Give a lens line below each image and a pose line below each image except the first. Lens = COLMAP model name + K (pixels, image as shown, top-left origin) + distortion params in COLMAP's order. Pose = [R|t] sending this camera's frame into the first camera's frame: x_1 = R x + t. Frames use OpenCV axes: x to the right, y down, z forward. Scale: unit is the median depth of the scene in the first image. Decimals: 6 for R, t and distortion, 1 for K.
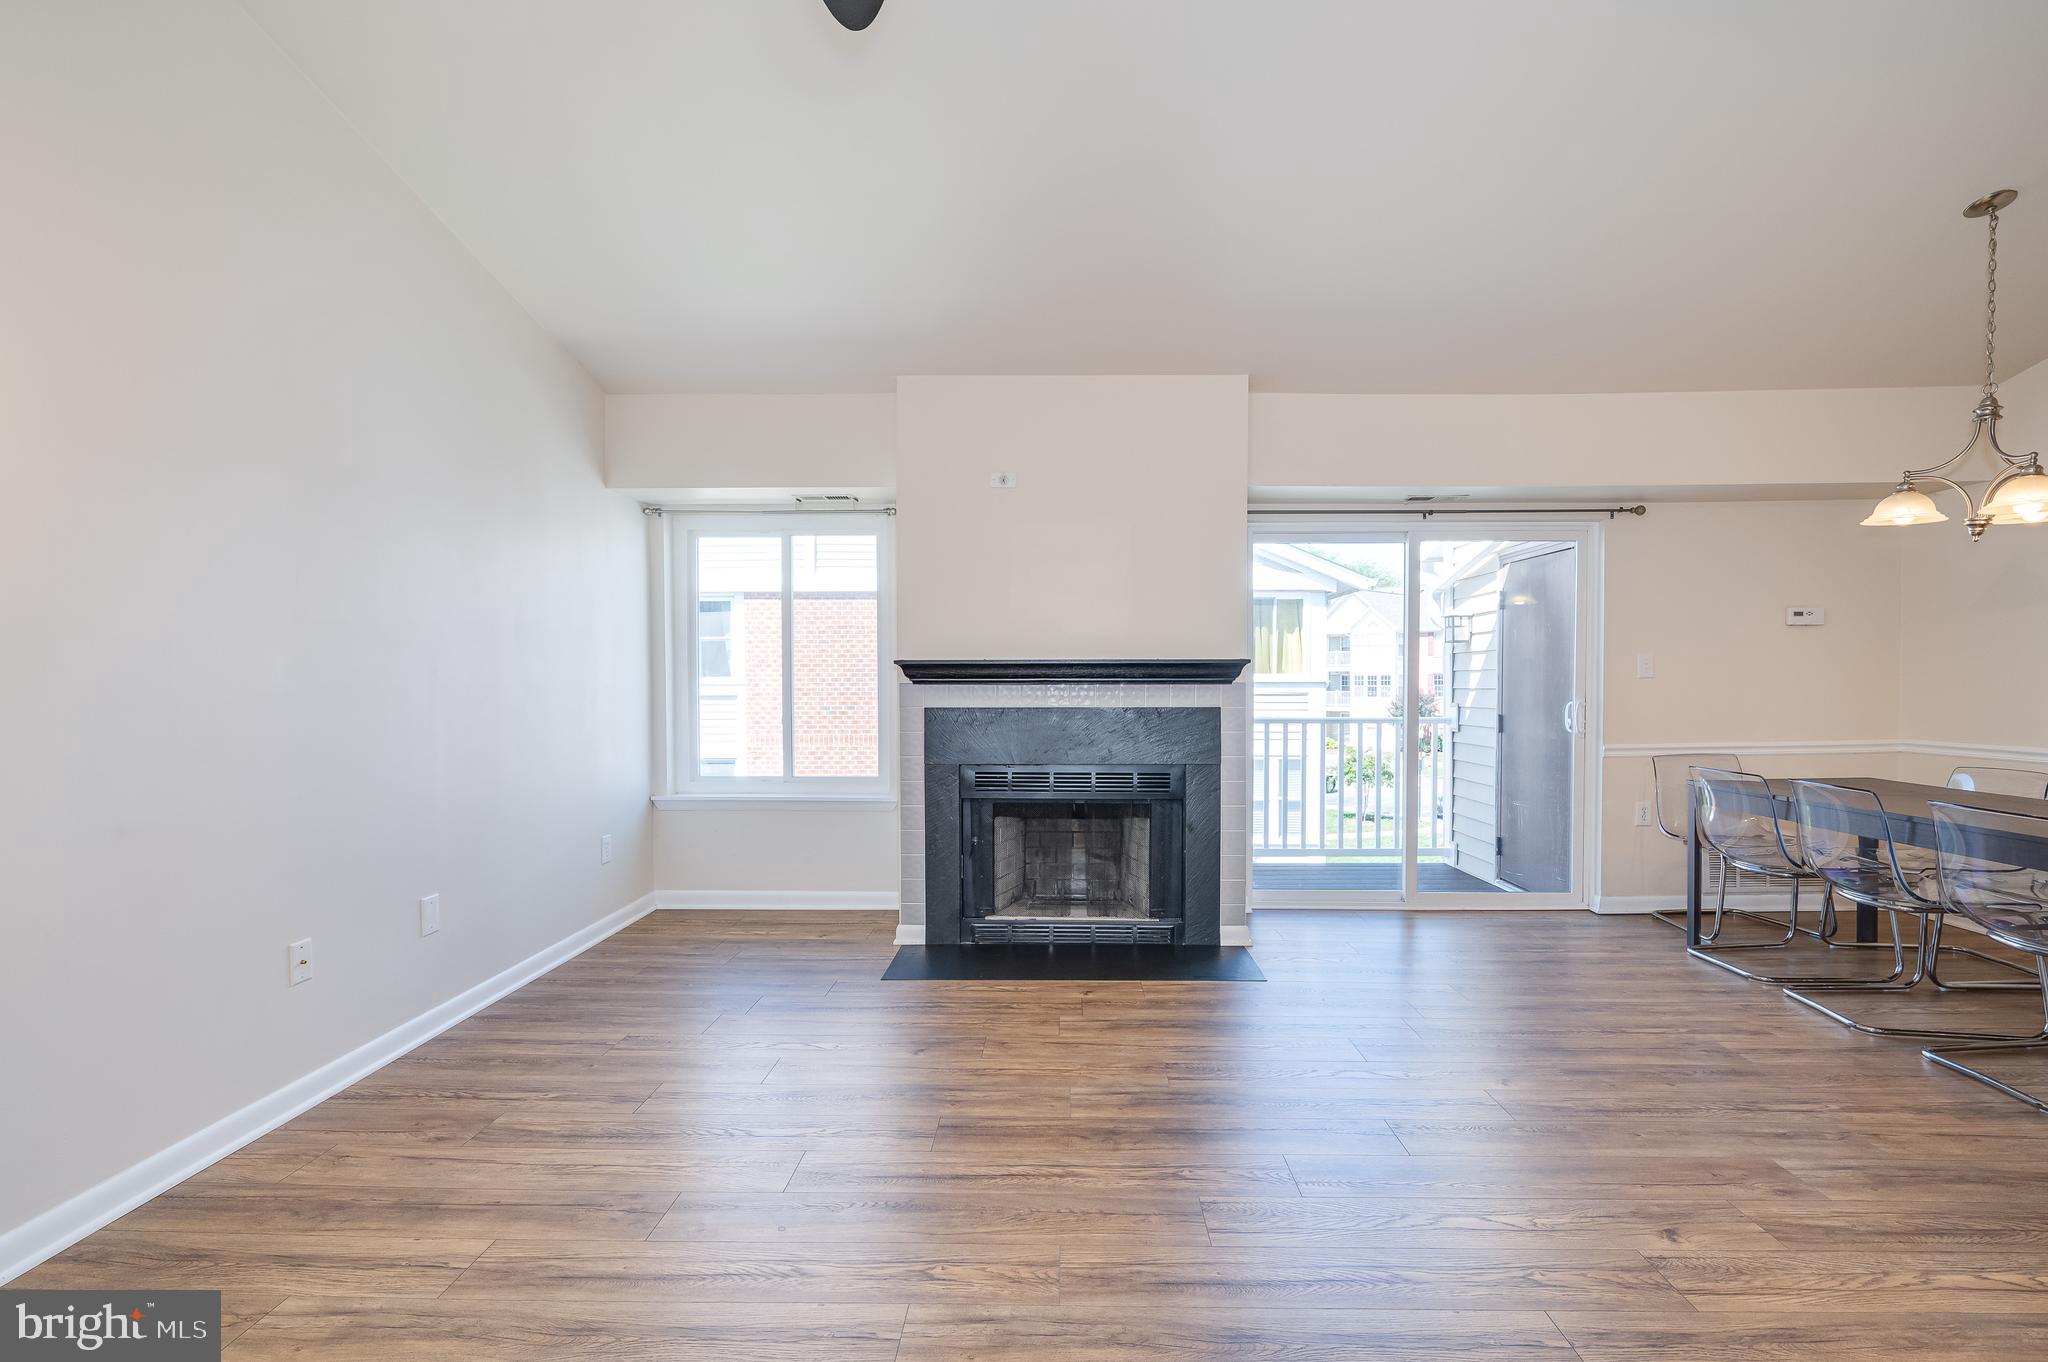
lens RADIAL K [[930.7, 0, 1030.4], [0, 930.7, 698.3], [0, 0, 1]] dist [-0.000001, 0.000159]
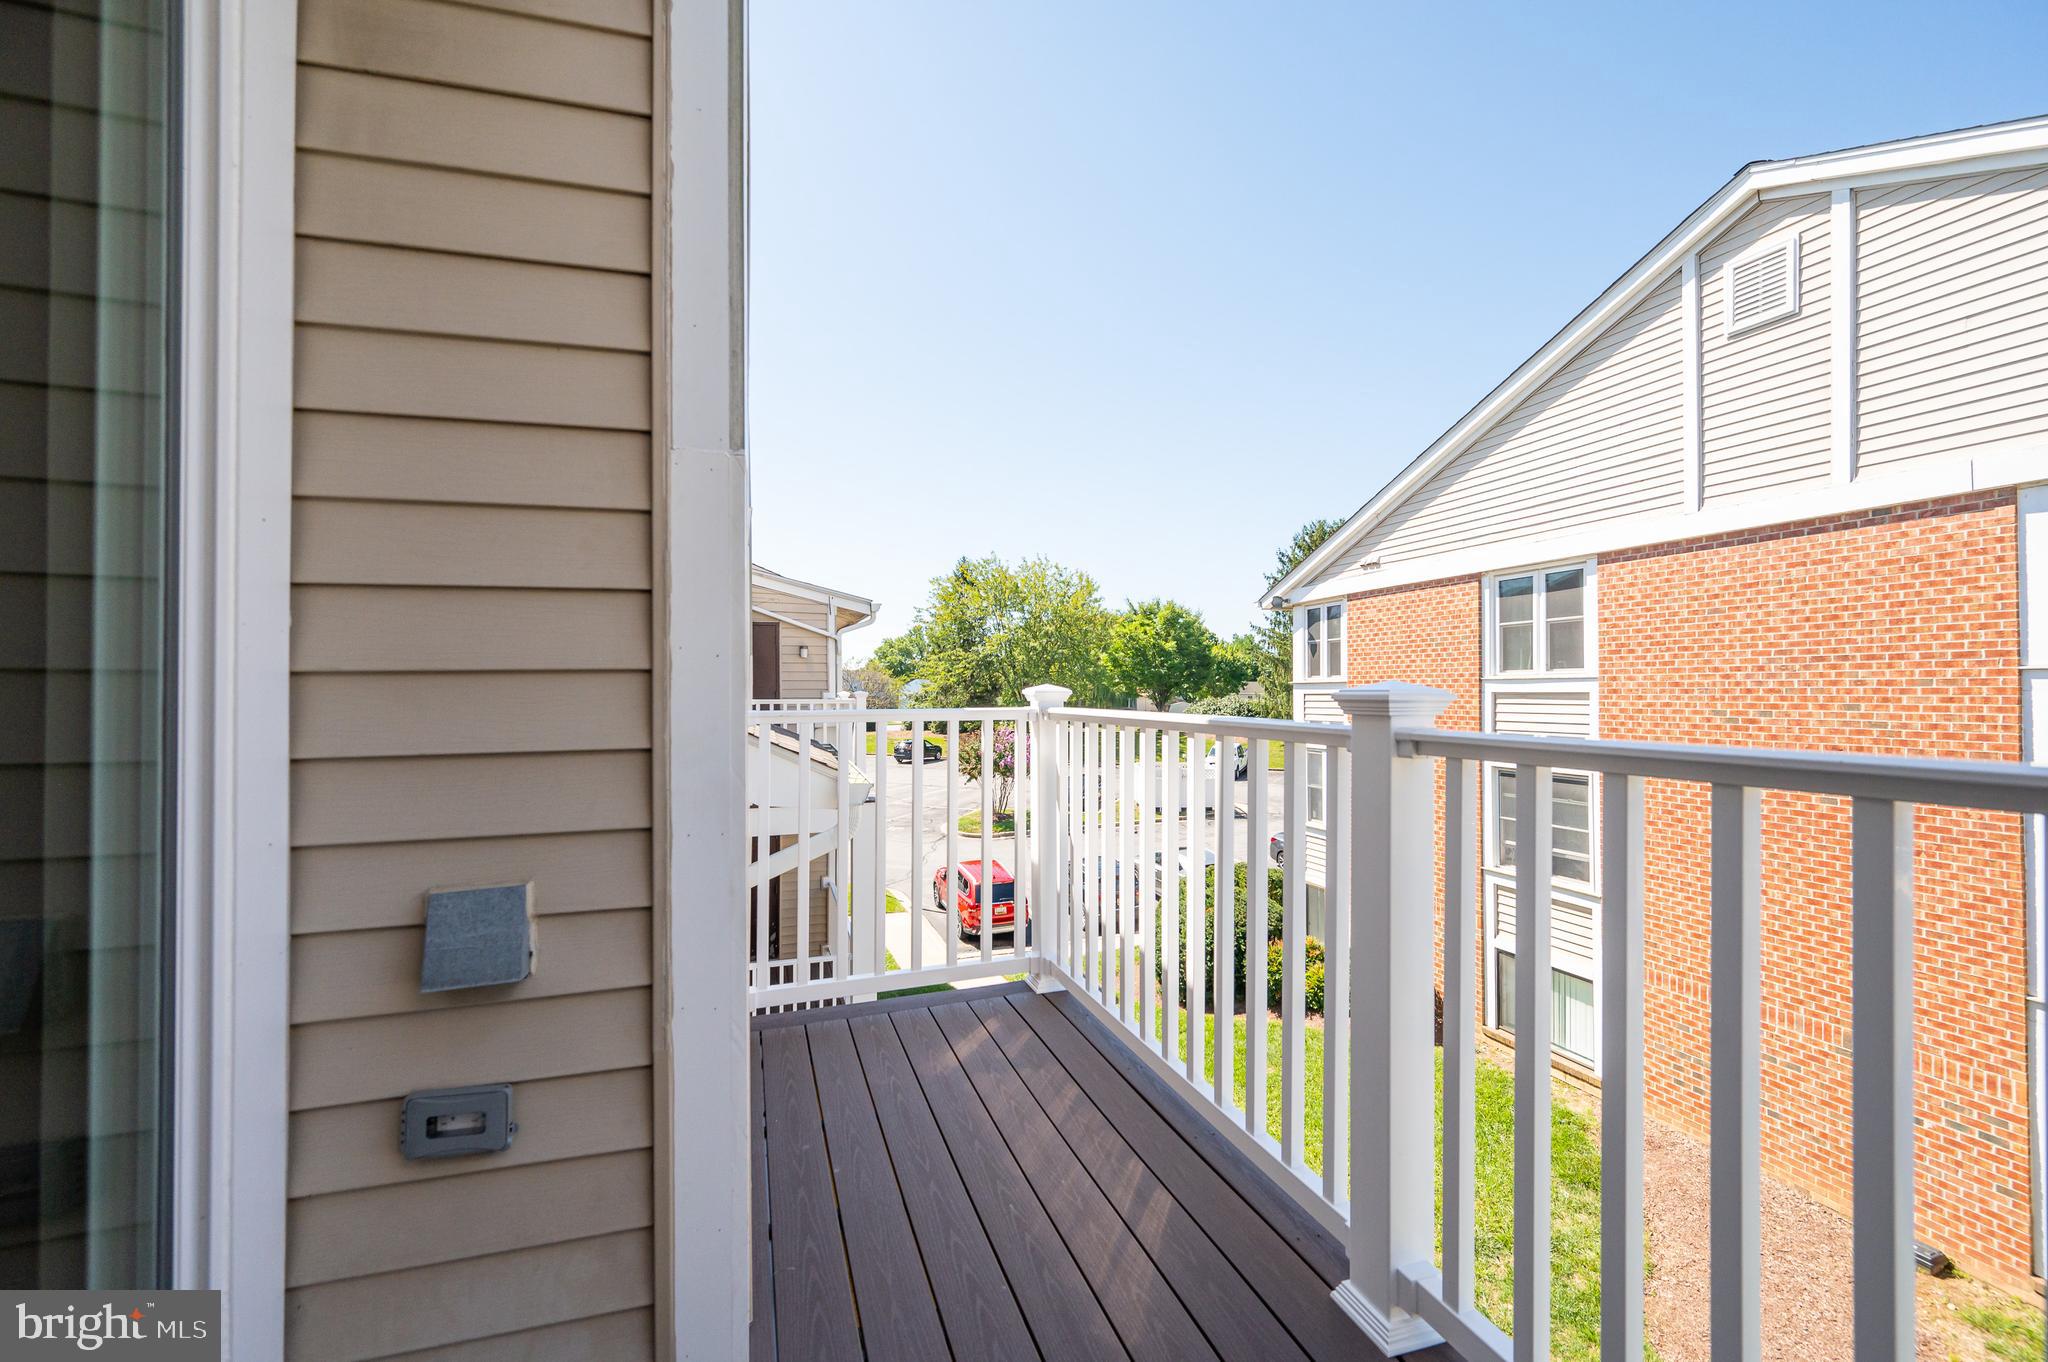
lens RADIAL K [[818.6, 0, 1023.7], [0, 818.6, 681.7], [0, 0, 1]] dist [0.002092, 0.000291]
pose [[0.336388, -0.007763, -0.941692, 0.578065], [-0.017624, 0.999739, -0.014538, 0.020678], [0.941559, 0.021487, 0.336163, 1.285045]]
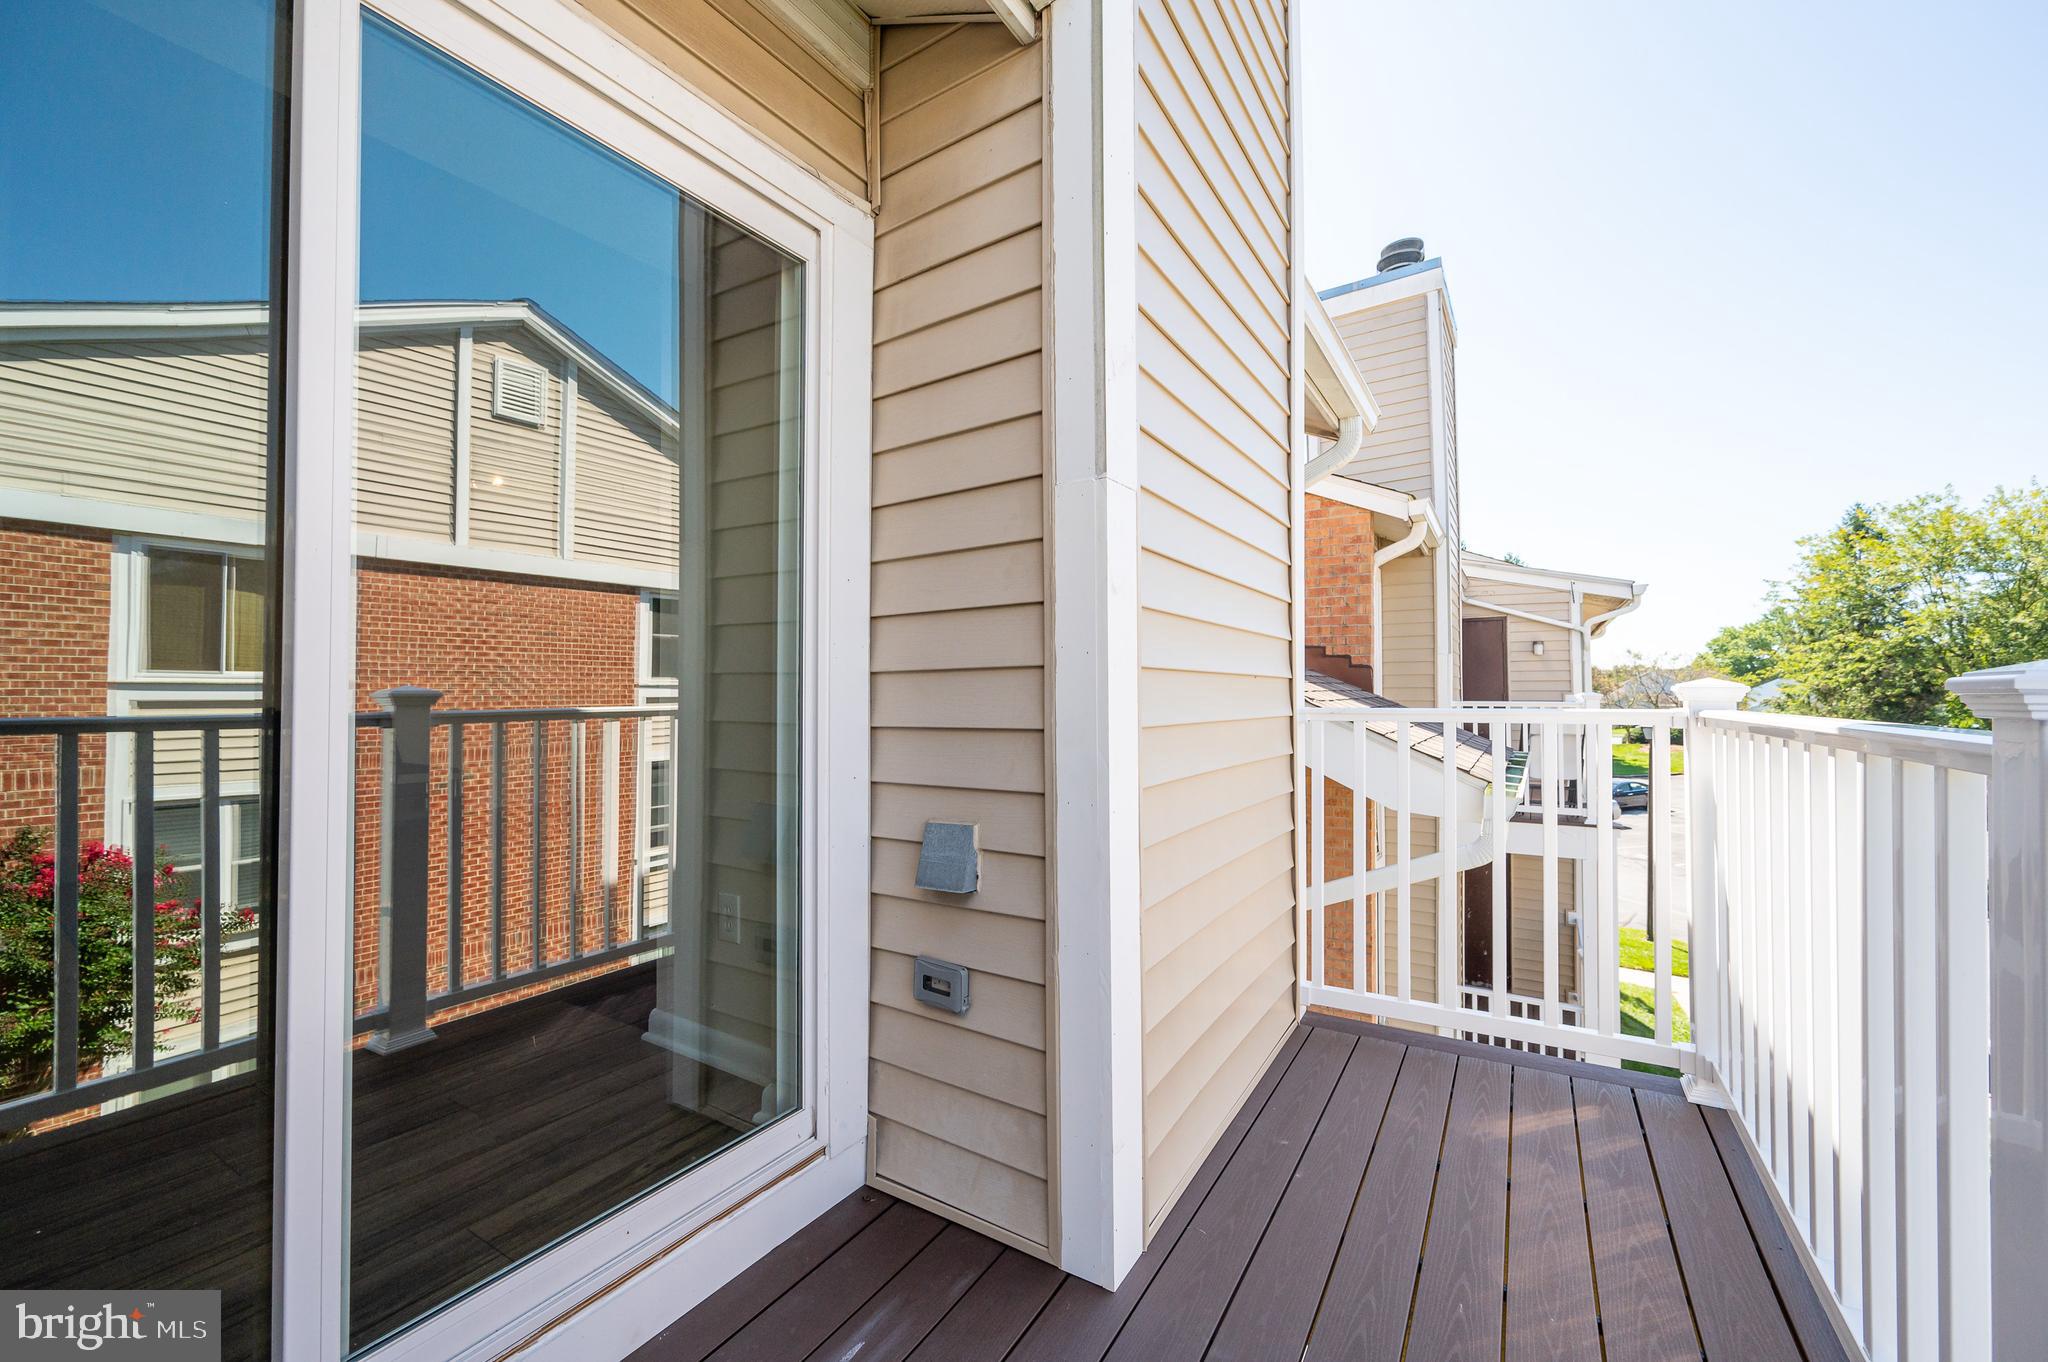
lens RADIAL K [[818.6, 0, 1023.7], [0, 818.6, 681.7], [0, 0, 1]] dist [0.002092, 0.000291]
pose [[-0.507288, -0.010526, -0.861713, 0.574262], [-0.014461, 0.999889, -0.003700, 0.023075], [0.861656, 0.010584, -0.507383, 1.435639]]
